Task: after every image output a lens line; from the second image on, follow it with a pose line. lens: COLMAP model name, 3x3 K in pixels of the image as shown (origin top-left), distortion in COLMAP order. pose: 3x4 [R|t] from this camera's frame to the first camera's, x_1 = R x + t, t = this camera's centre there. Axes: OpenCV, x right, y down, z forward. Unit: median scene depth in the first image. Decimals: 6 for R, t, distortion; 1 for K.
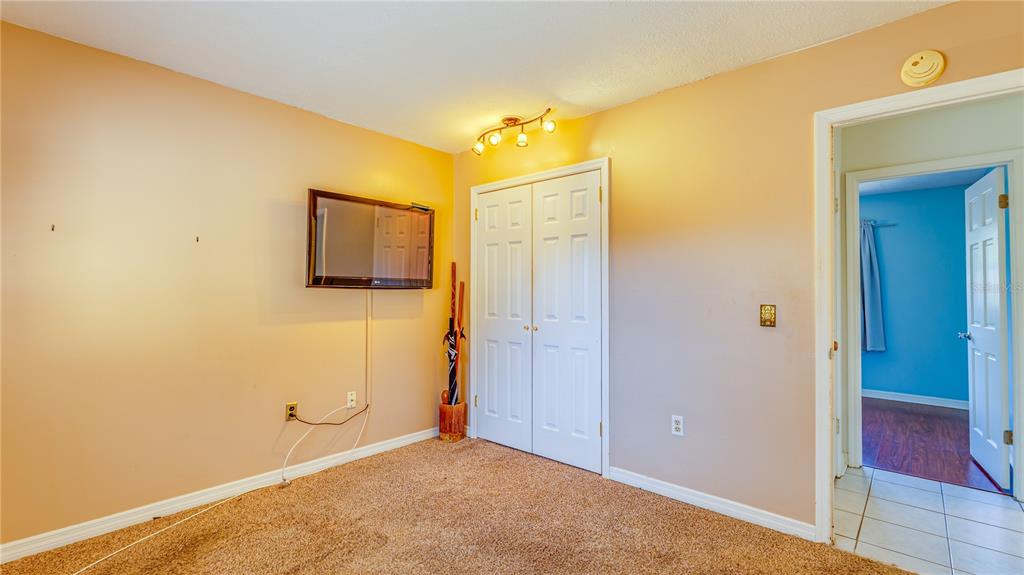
lens RADIAL K [[456.3, 0, 513.4], [0, 456.3, 288.7], [0, 0, 1]] dist [-0.003437, -0.000419]
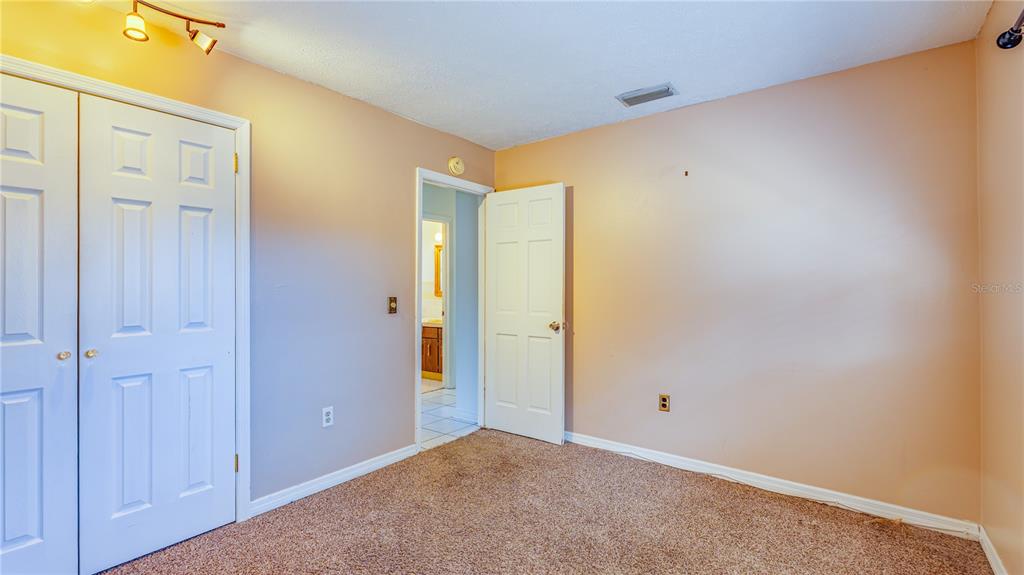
lens RADIAL K [[456.3, 0, 513.1], [0, 456.3, 285.0], [0, 0, 1]] dist [-0.003437, -0.000419]
pose [[-0.086743, -0.002042, 0.996229, -0.620986], [-0.010225, 0.999947, 0.001160, -0.004332], [-0.996178, -0.010086, -0.086759, 0.589572]]
